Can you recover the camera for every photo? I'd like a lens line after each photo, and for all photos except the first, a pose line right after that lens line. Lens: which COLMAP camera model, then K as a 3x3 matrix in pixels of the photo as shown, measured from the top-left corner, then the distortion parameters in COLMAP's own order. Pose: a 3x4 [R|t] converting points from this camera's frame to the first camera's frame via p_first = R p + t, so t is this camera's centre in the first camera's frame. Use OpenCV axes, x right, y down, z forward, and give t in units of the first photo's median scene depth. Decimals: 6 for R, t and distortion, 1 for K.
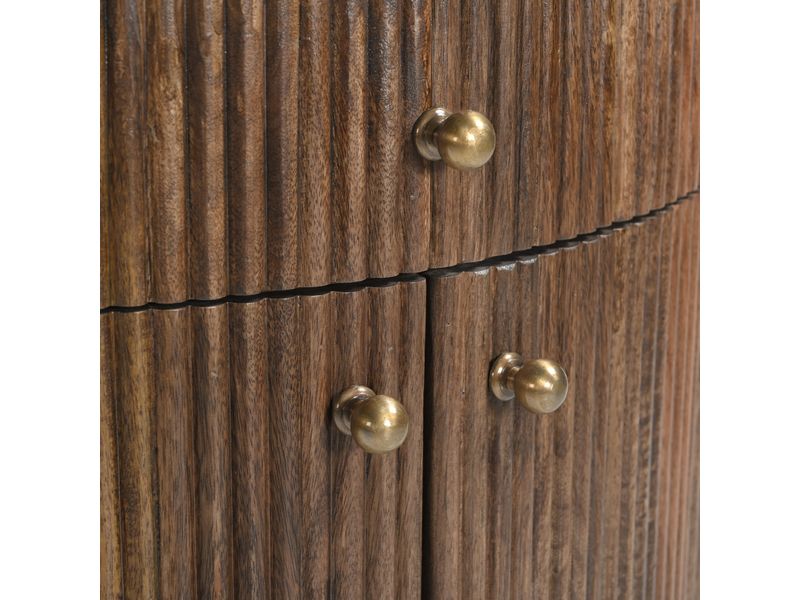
lens RADIAL K [[1586.7, 0, 400.3], [0, 1586.7, 299.7], [0, 0, 1]] dist [-0.044756, 0.000000]
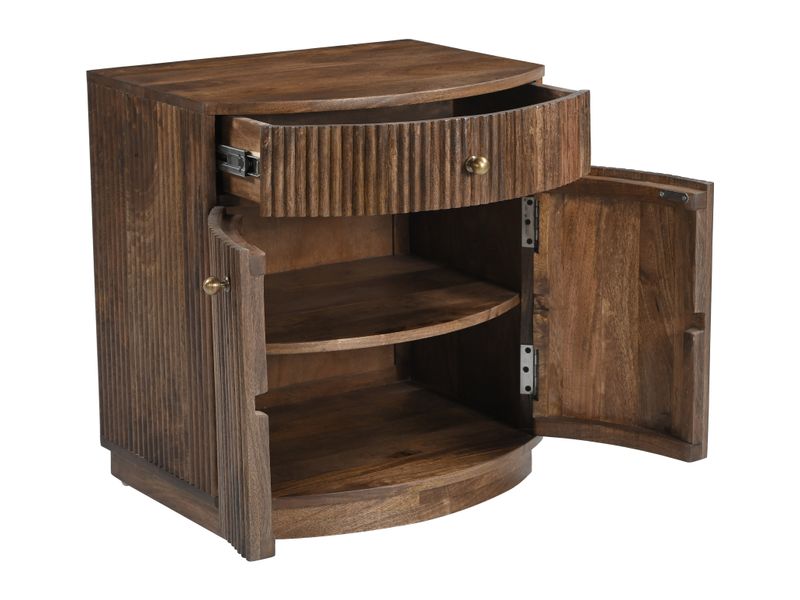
lens RADIAL K [[1634.7, 0, 400.1], [0, 1634.7, 300.4], [0, 0, 1]] dist [0.072786, 0.000000]
pose [[0.996653, 0.002769, -0.081698, 0.154131], [-0.003963, 0.999888, -0.014457, 0.231963], [0.081649, 0.014732, 0.996552, -2.431473]]
